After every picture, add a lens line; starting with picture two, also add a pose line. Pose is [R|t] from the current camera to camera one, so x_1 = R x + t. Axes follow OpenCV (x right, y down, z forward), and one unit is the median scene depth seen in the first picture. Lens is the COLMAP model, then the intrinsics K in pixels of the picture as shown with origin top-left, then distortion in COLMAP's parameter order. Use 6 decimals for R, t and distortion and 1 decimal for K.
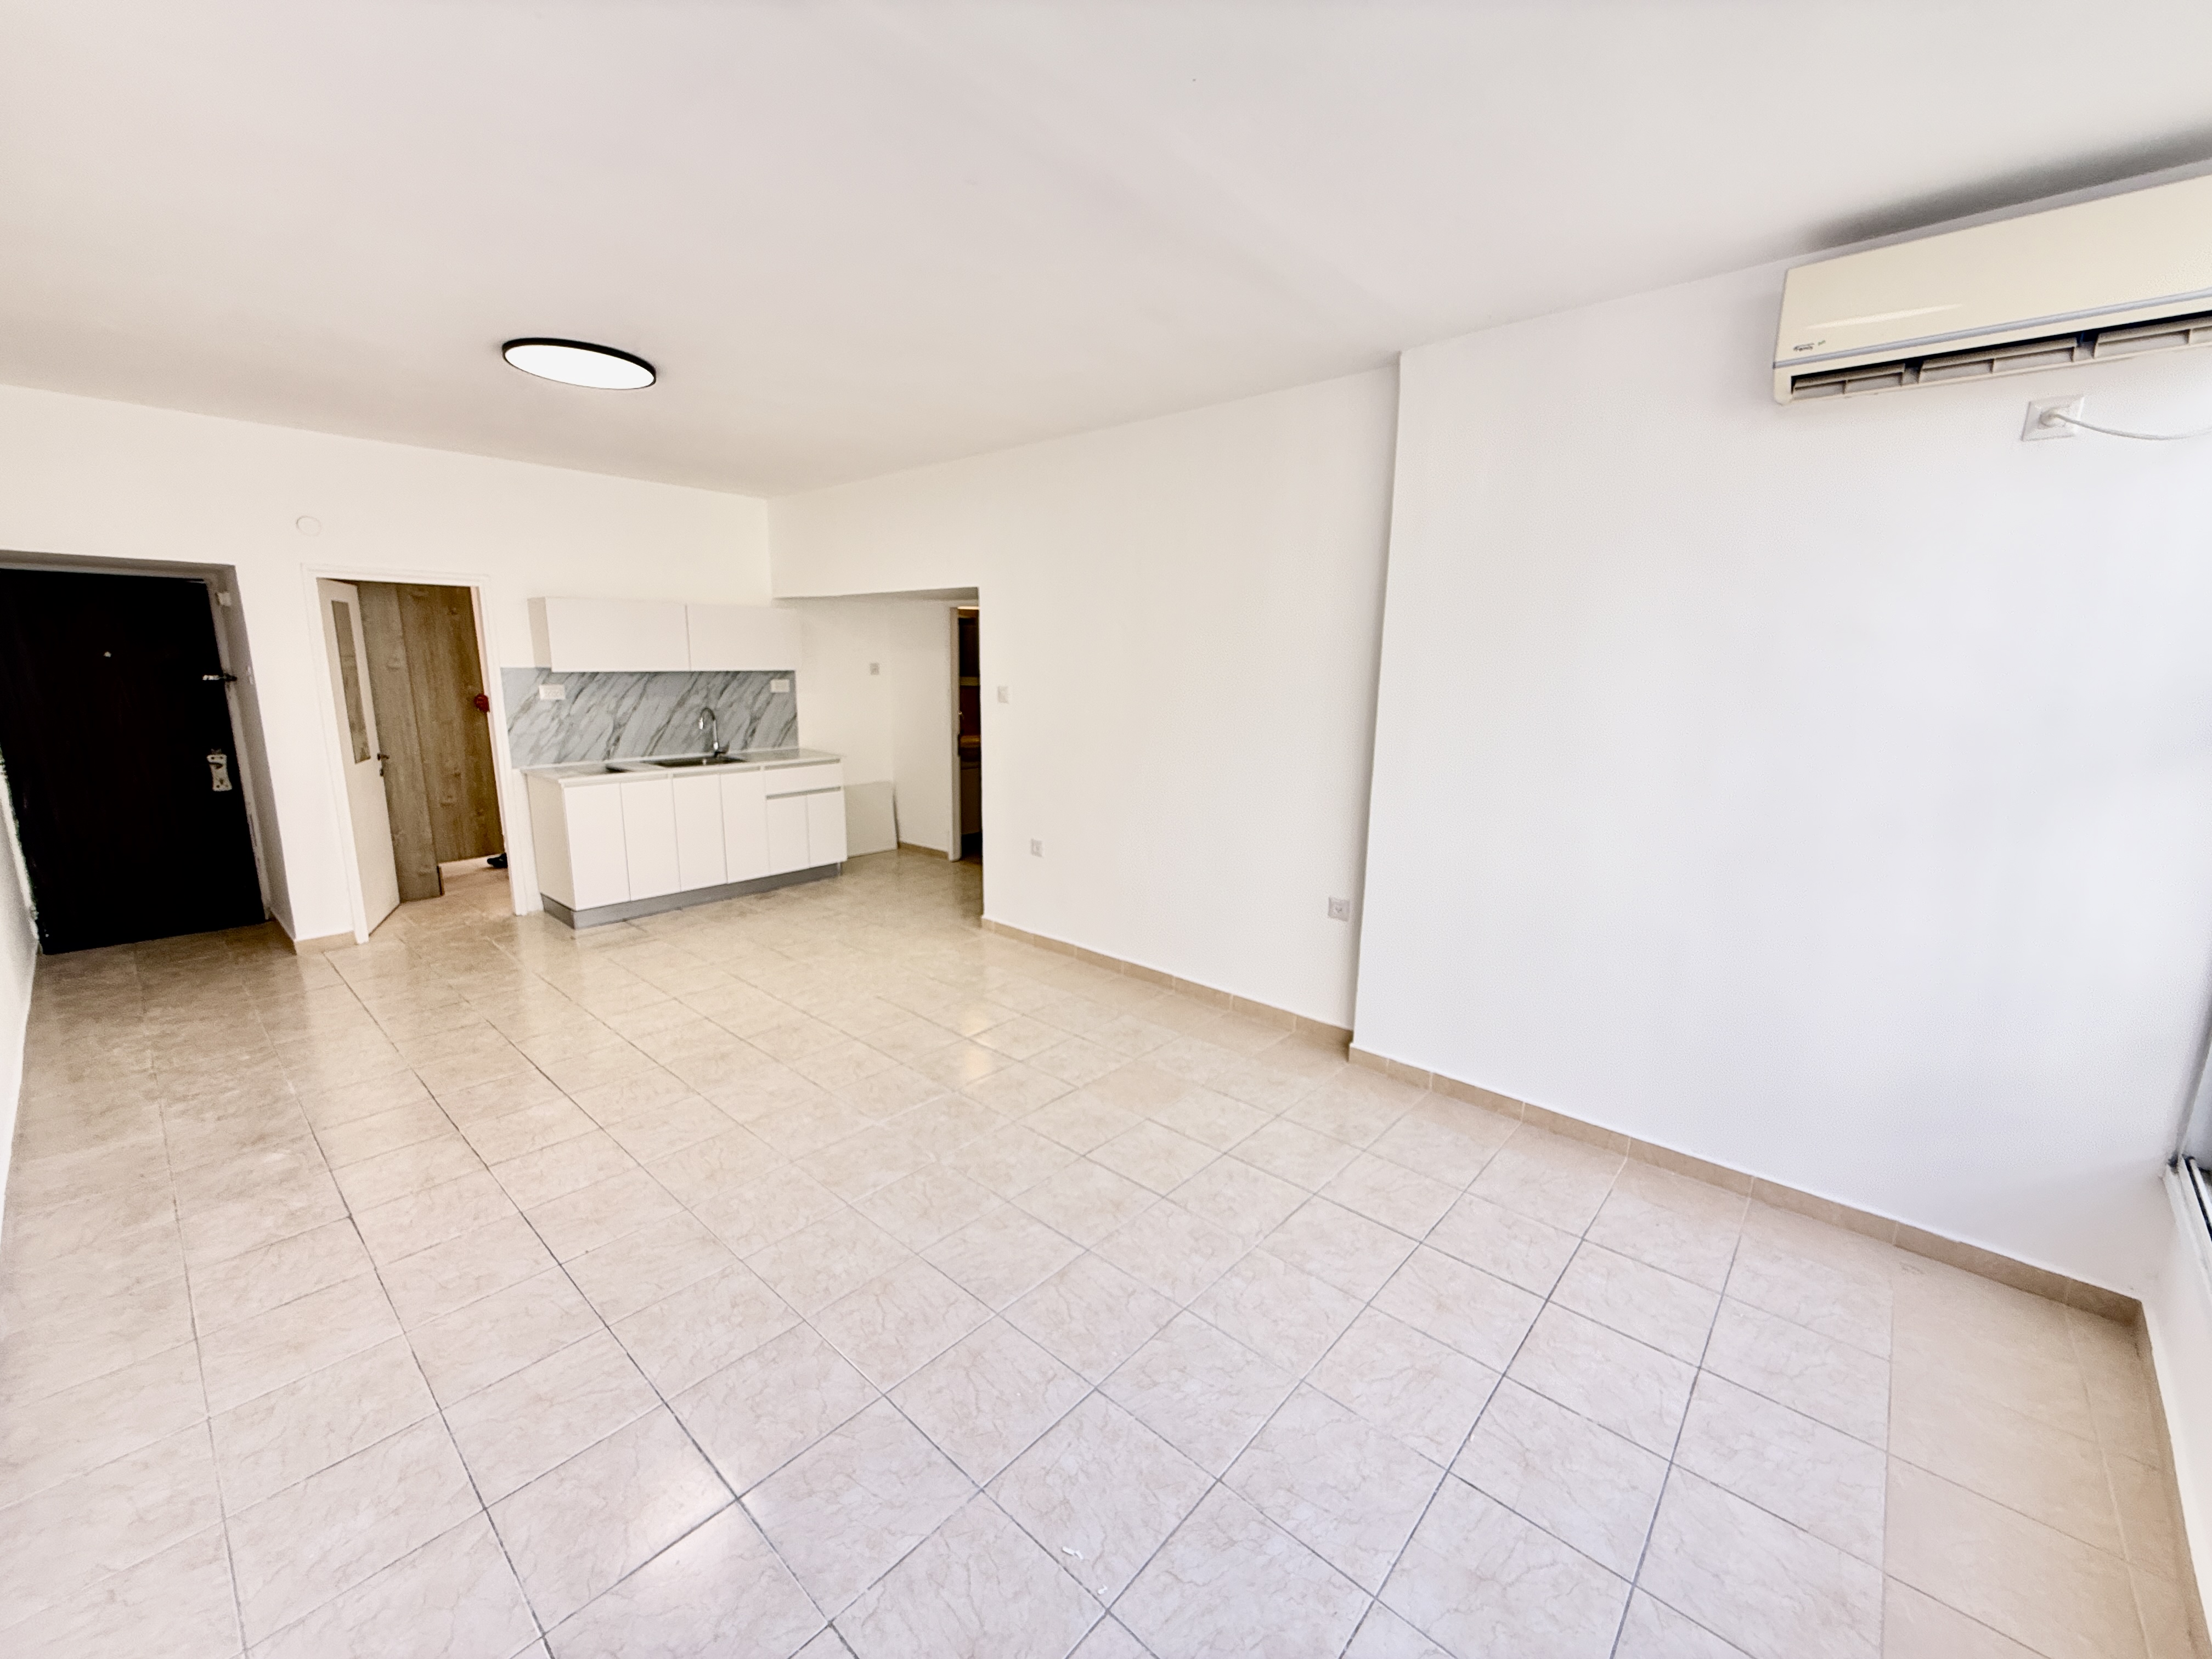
lens RADIAL K [[883.5, 0, 1094.9], [0, 883.5, 825.0], [0, 0, 1]] dist [-0.000025, -0.000295]
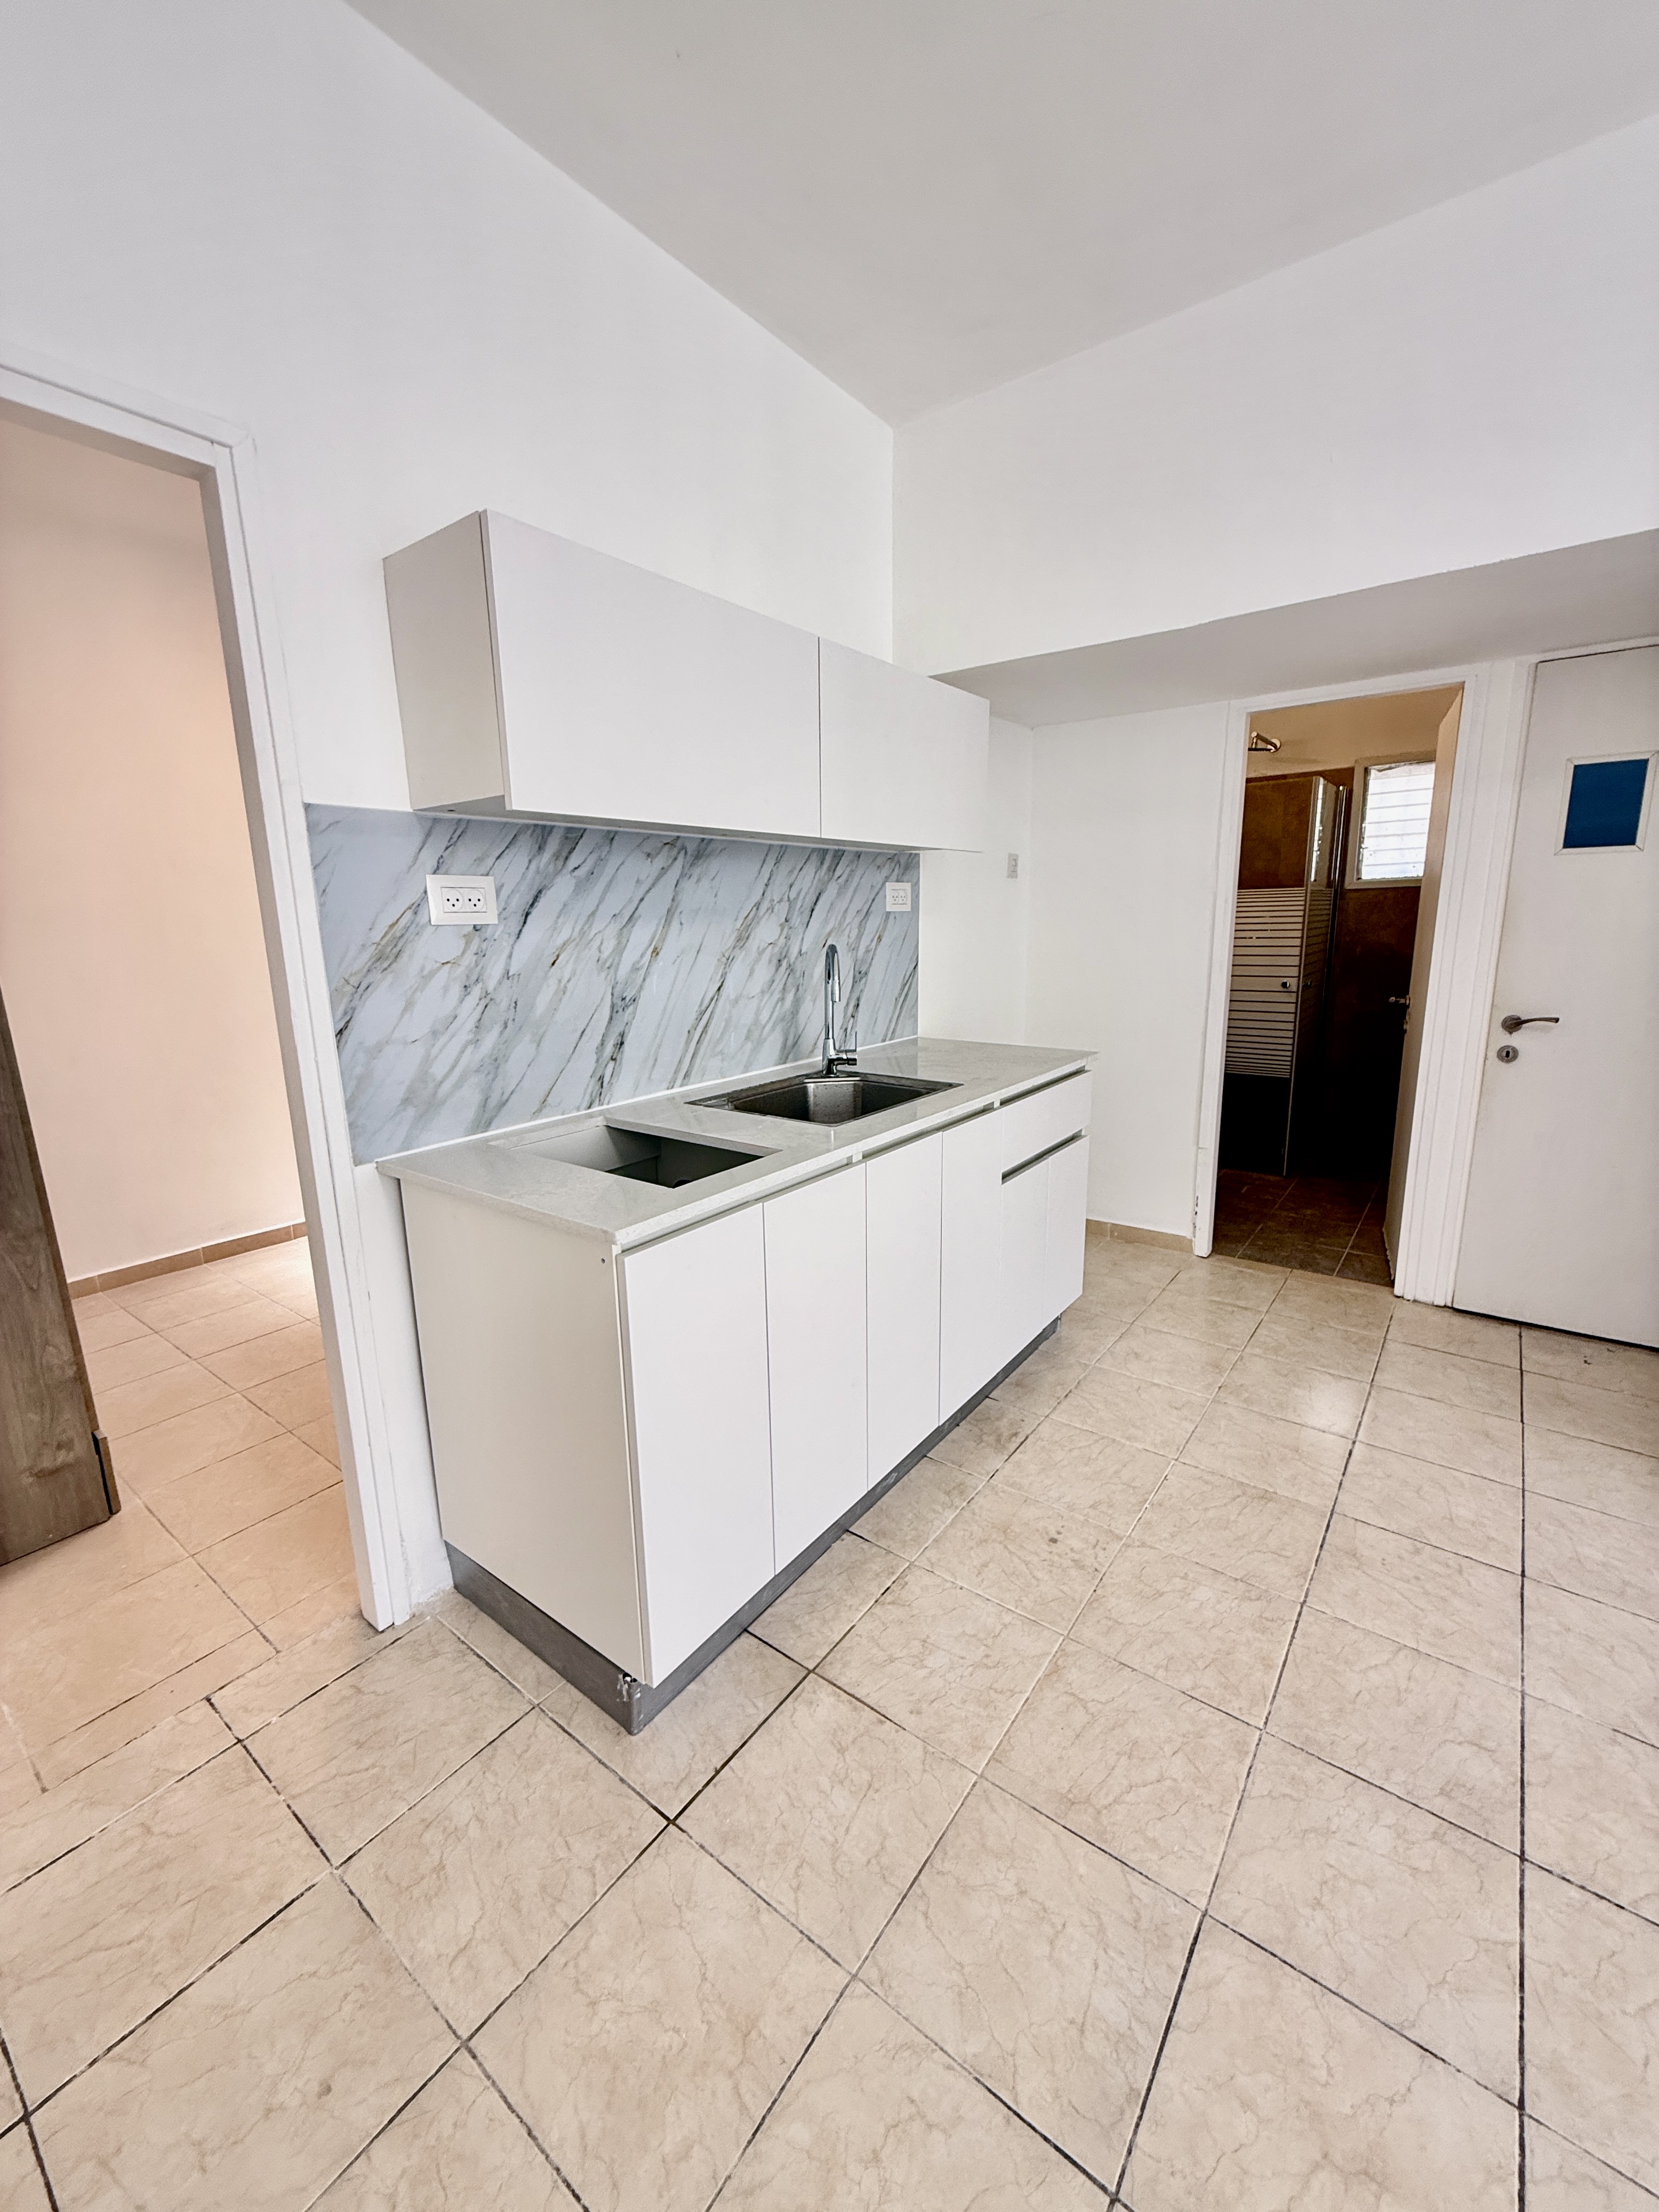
lens RADIAL K [[883.5, 0, 835.8], [0, 883.5, 1108.3], [0, 0, 1]] dist [-0.000025, -0.000295]
pose [[0.996578, -0.044109, 0.069910, -0.486050], [0.042055, 0.998647, 0.030589, -0.079153], [-0.071165, -0.027544, 0.997084, 0.654085]]
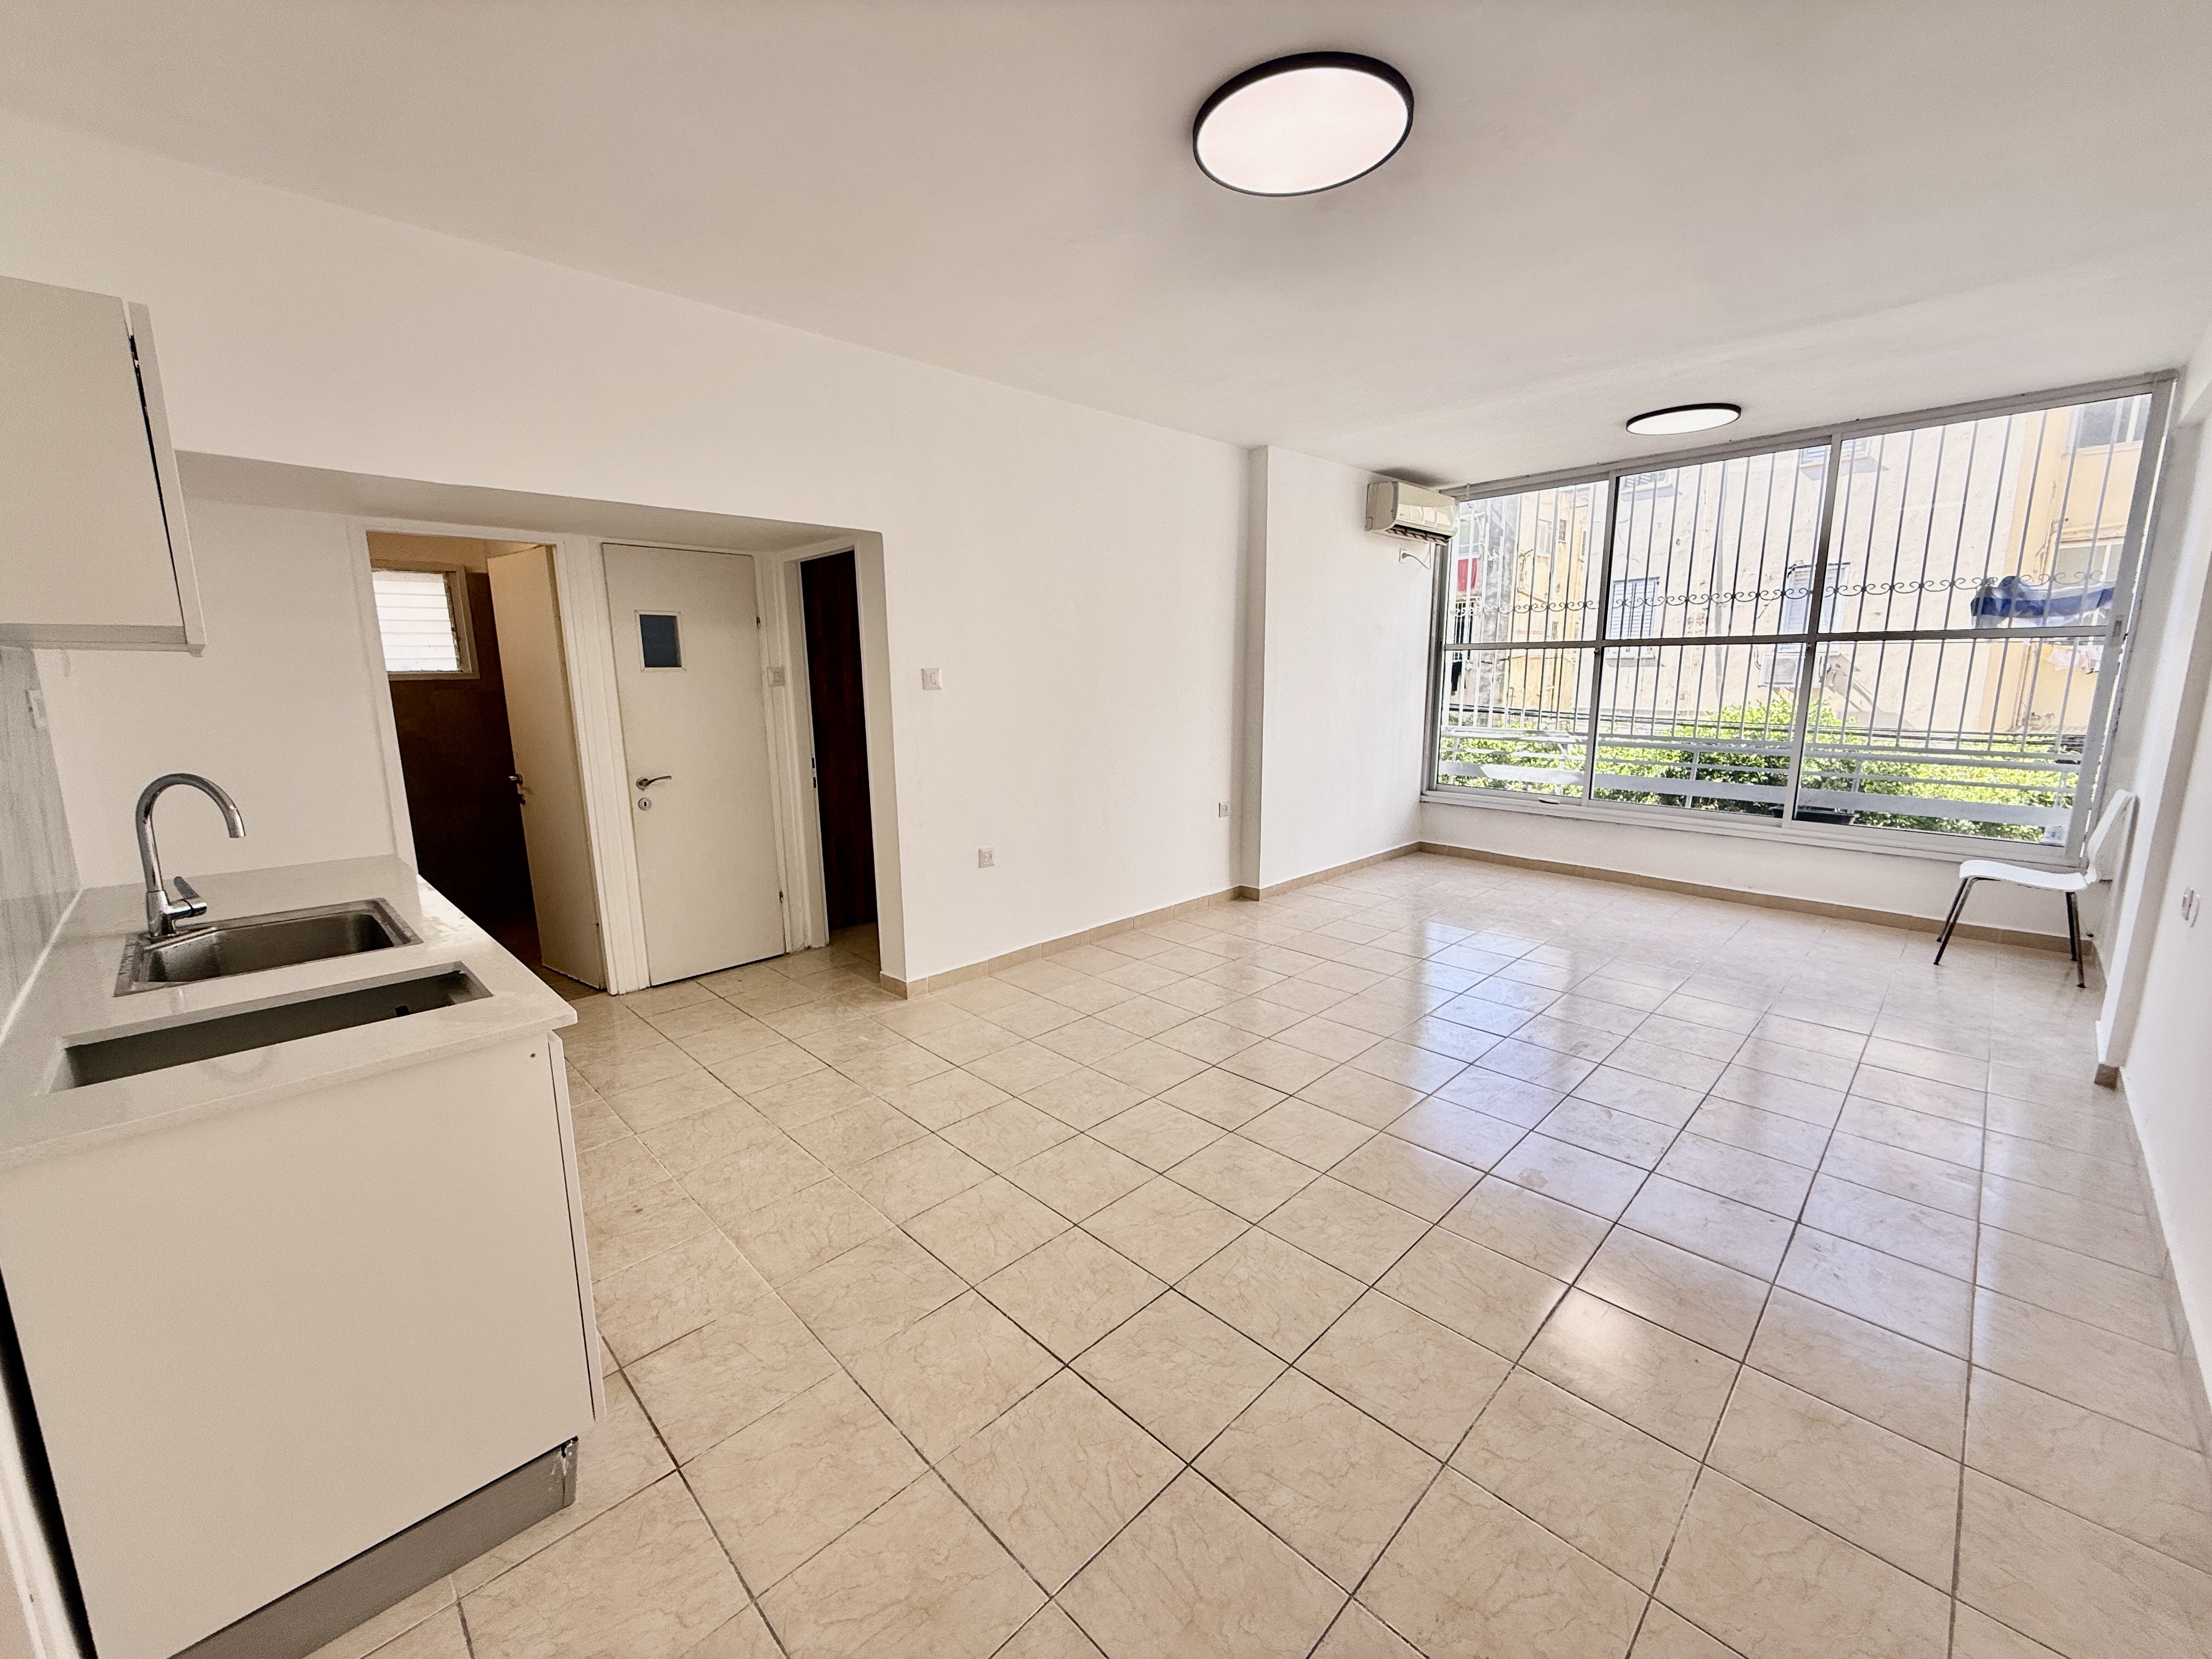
lens RADIAL K [[883.5, 0, 1099.5], [0, 883.5, 826.4], [0, 0, 1]] dist [-0.000025, -0.000295]
pose [[0.069240, -0.186679, 0.979978, -0.768925], [0.191034, 0.966637, 0.170640, -0.113704], [-0.979138, 0.175394, 0.102592, 0.683936]]
